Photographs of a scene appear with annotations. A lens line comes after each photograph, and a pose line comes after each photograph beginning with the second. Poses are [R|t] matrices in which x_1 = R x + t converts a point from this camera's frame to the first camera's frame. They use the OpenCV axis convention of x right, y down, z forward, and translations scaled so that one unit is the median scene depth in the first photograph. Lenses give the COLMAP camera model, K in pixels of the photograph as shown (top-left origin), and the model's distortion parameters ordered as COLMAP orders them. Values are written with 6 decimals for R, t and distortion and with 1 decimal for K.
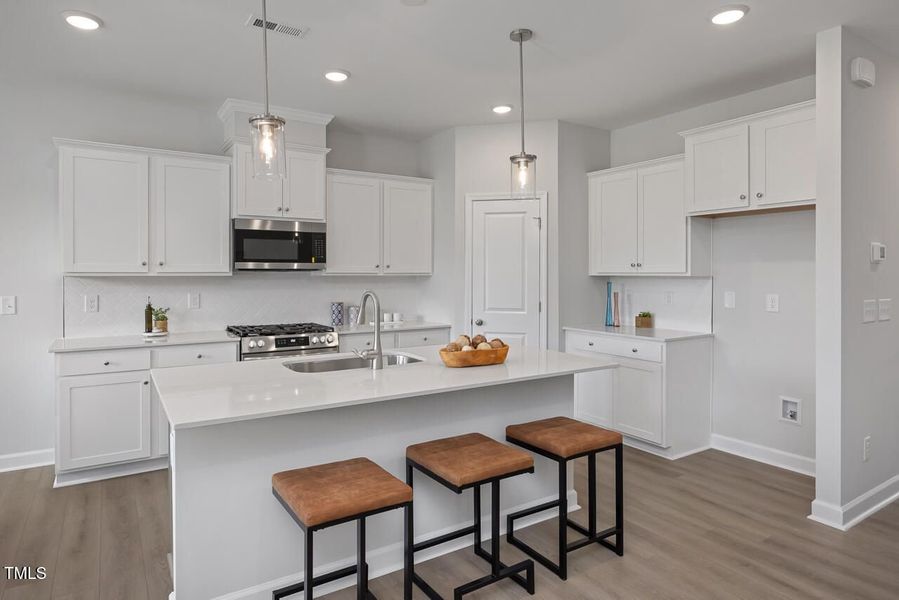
lens RADIAL K [[523.7, 0, 420.7], [0, 523.7, 276.8], [0, 0, 1]] dist [-0.003491, -0.000363]
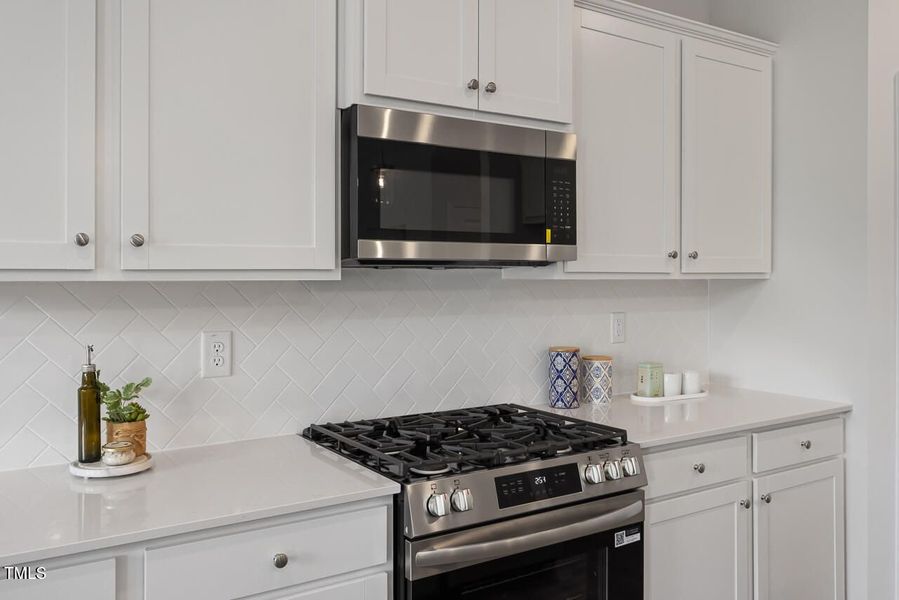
lens RADIAL K [[756.4, 0, 446.9], [0, 756.4, 274.5], [0, 0, 1]] dist [0.002452, 0.005814]
pose [[0.999362, 0.000994, 0.035695, -0.310413], [-0.000800, 0.999985, -0.005427, -0.002992], [-0.035700, 0.005395, 0.999348, 0.519571]]
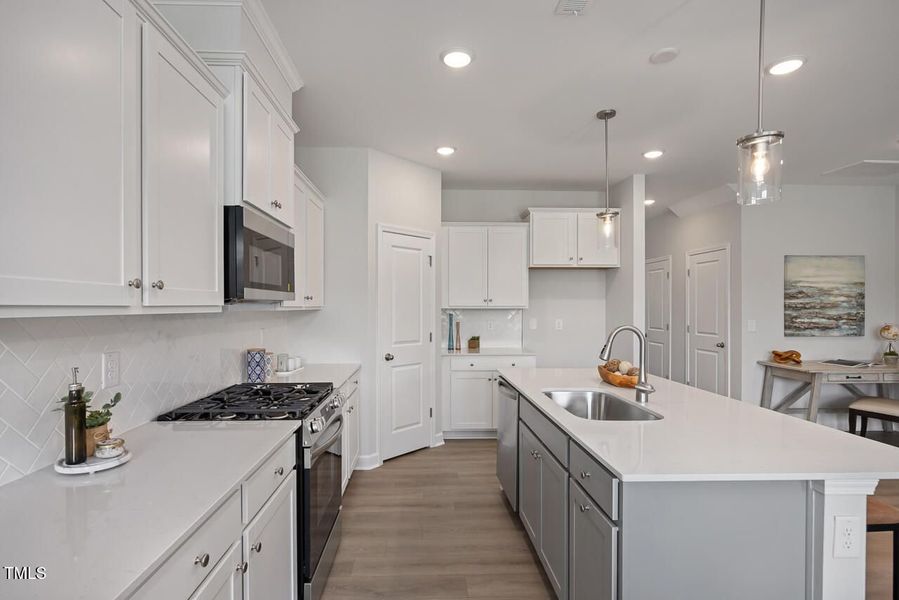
lens RADIAL K [[449.3, 0, 447.1], [0, 449.3, 309.0], [0, 0, 1]] dist [0.000063, 0.000120]
pose [[0.477570, -0.005616, 0.878576, -0.650667], [0.006033, 0.999977, 0.003113, -0.005121], [-0.878573, 0.003813, 0.477593, 0.582367]]
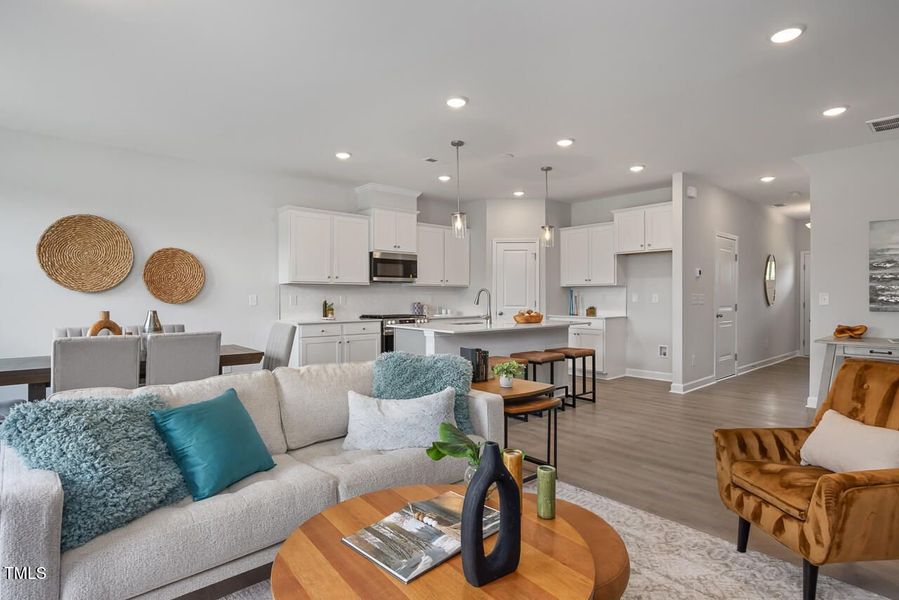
lens RADIAL K [[470.6, 0, 449.5], [0, 470.6, 300.0], [0, 0, 1]] dist [-0.000904, -0.000235]
pose [[0.985018, -0.001887, 0.172441, -0.368457], [0.001673, 0.999998, 0.001391, 0.046572], [-0.172443, -0.001082, 0.985019, -0.569675]]
